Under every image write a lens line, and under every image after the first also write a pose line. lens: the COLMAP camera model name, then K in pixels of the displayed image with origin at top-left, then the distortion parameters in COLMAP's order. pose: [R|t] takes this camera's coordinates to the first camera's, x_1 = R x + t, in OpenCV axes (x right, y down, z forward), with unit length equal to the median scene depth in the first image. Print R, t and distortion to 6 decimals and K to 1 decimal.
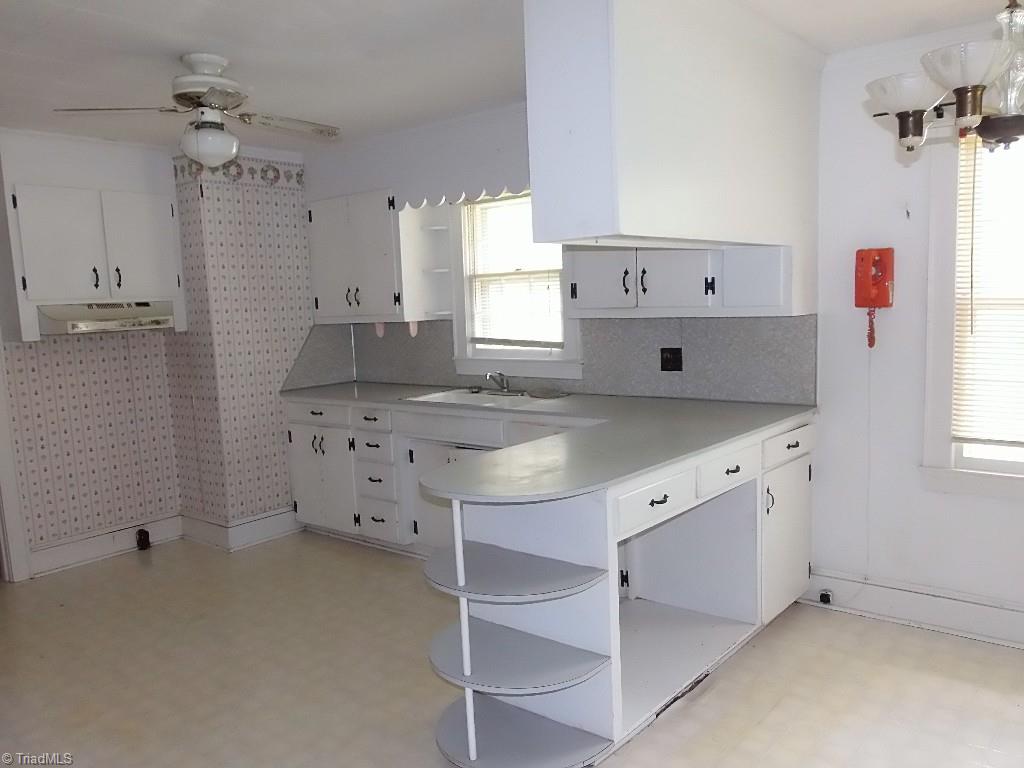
lens RADIAL K [[809.1, 0, 515.6], [0, 809.1, 392.9], [0, 0, 1]] dist [-0.029235, -0.004589]
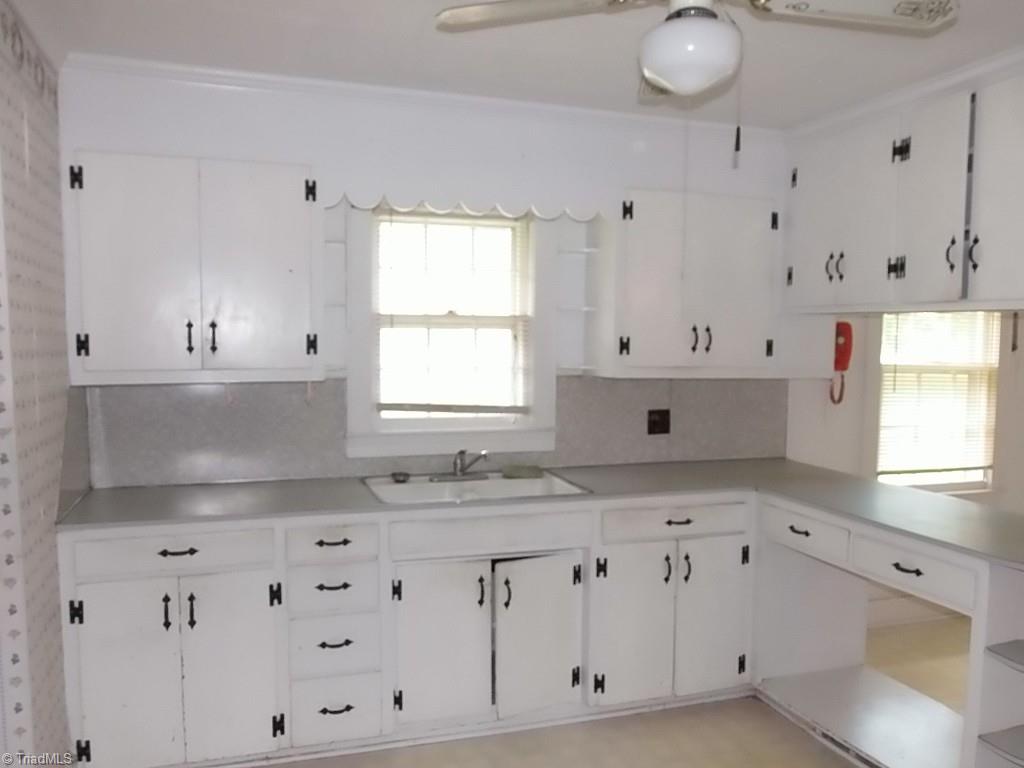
lens RADIAL K [[809.1, 0, 509.8], [0, 809.1, 380.4], [0, 0, 1]] dist [-0.029235, -0.004589]
pose [[0.544971, 0.001161, 0.838454, -0.639182], [0.068058, 0.996638, -0.045616, -0.053889], [-0.835688, 0.081923, 0.543060, 0.586074]]
